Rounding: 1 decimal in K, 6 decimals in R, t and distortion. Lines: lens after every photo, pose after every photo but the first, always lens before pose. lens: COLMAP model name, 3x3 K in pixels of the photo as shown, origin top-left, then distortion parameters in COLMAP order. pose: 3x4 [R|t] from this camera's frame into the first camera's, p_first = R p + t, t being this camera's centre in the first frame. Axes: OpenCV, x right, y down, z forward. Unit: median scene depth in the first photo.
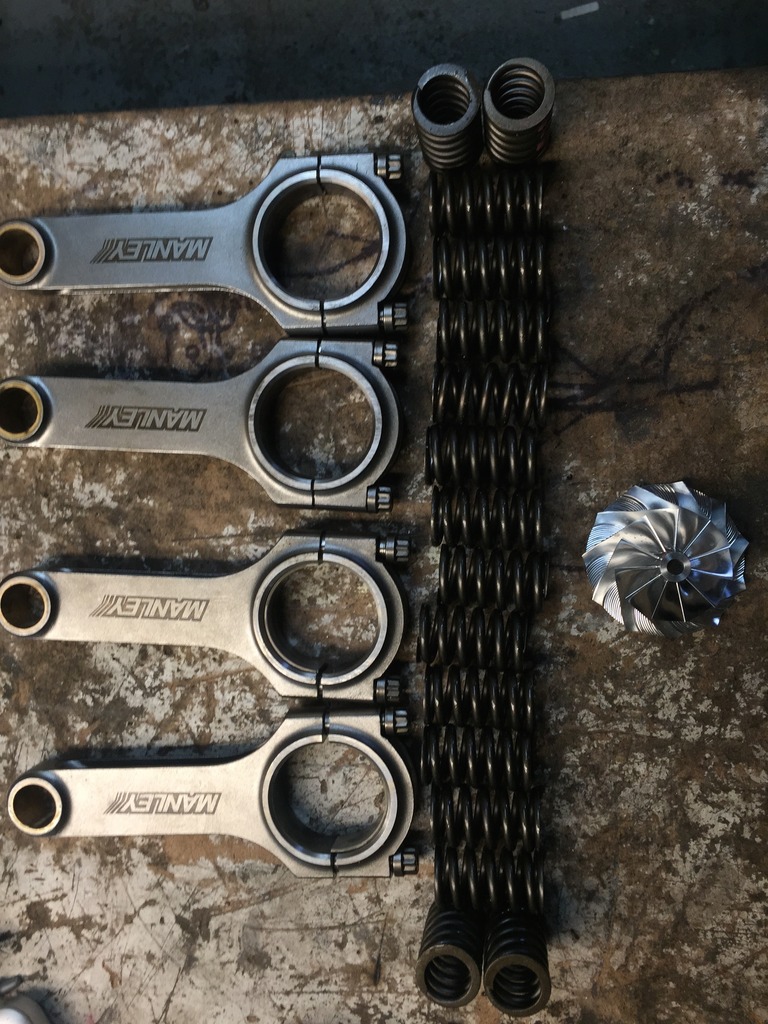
lens RADIAL K [[876.3, 0, 385.7], [0, 876.3, 517.6], [0, 0, 1]] dist [0.050767, -0.092195]
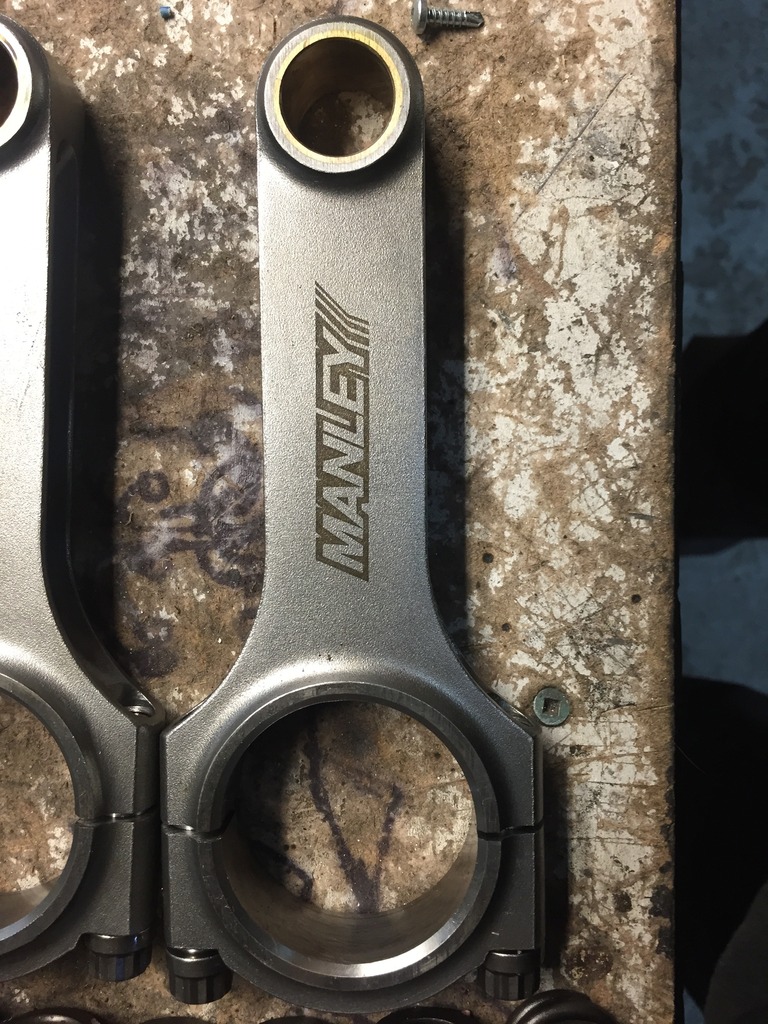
lens RADIAL K [[876.3, 0, 387.6], [0, 876.3, 514.8], [0, 0, 1]] dist [0.050767, -0.092195]
pose [[0.001658, 0.986214, 0.165467, -0.284927], [-0.998982, 0.009095, -0.044195, -0.293869], [-0.045091, -0.165225, 0.985225, 0.548864]]
